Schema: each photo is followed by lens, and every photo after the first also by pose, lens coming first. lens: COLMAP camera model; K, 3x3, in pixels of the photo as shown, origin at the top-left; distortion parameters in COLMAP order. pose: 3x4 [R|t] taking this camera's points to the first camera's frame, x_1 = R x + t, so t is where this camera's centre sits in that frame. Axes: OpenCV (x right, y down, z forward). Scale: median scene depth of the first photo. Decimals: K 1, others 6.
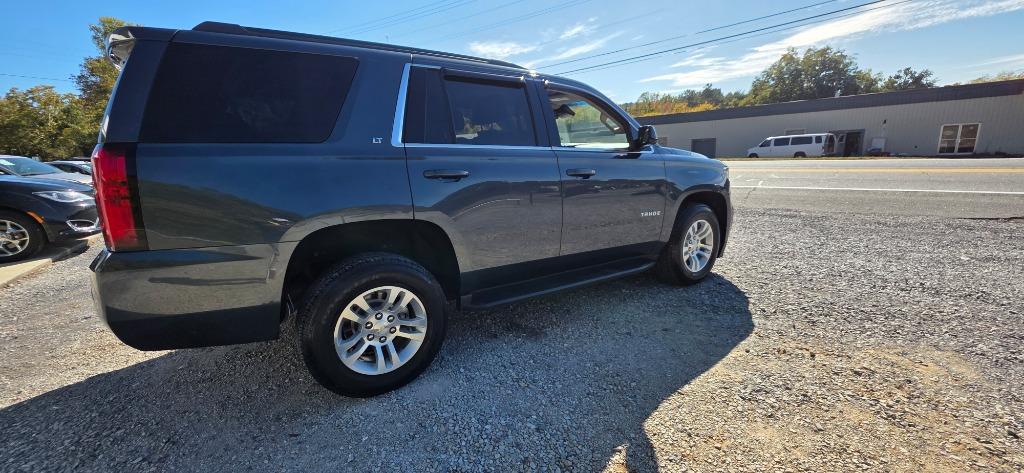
lens RADIAL K [[405.7, 0, 512.0], [0, 405.7, 236.5], [0, 0, 1]] dist [0.006130, -0.000240]
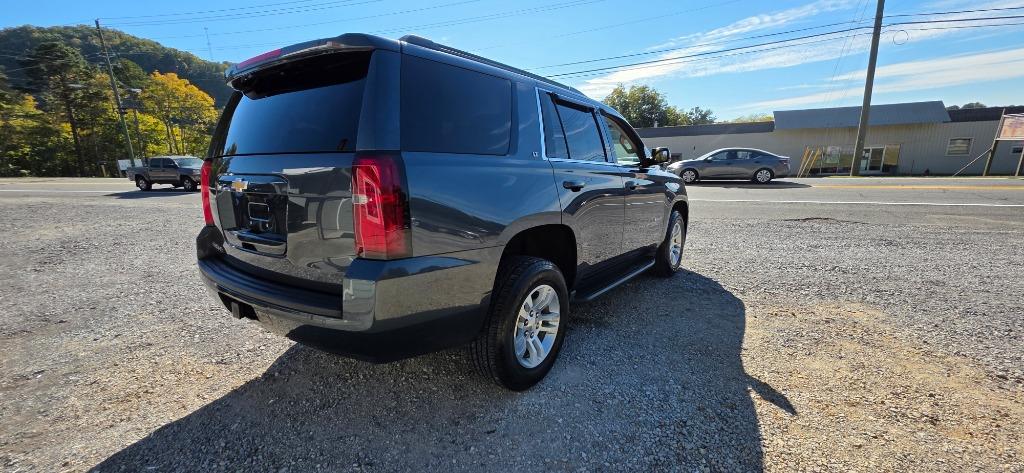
lens RADIAL K [[405.7, 0, 512.0], [0, 405.7, 236.5], [0, 0, 1]] dist [0.006130, -0.000240]
pose [[0.943895, -0.037150, 0.328151, -0.623070], [0.048783, 0.998437, -0.027289, 0.014064], [-0.326624, 0.041766, 0.944231, -0.020004]]
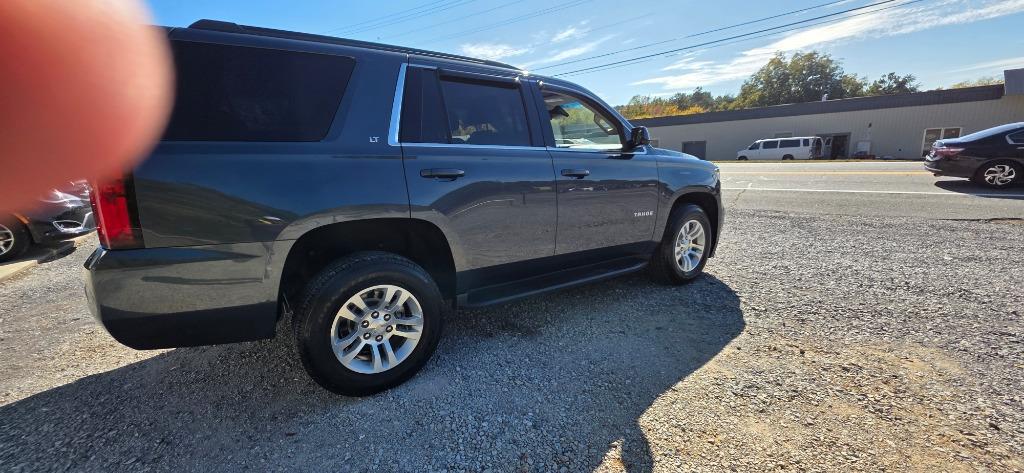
lens RADIAL K [[405.7, 0, 512.0], [0, 405.7, 236.5], [0, 0, 1]] dist [0.006130, -0.000240]
pose [[0.999817, -0.000988, 0.019115, -0.008390], [0.001079, 0.999988, -0.004744, 0.006657], [-0.019110, 0.004764, 0.999806, -0.007508]]
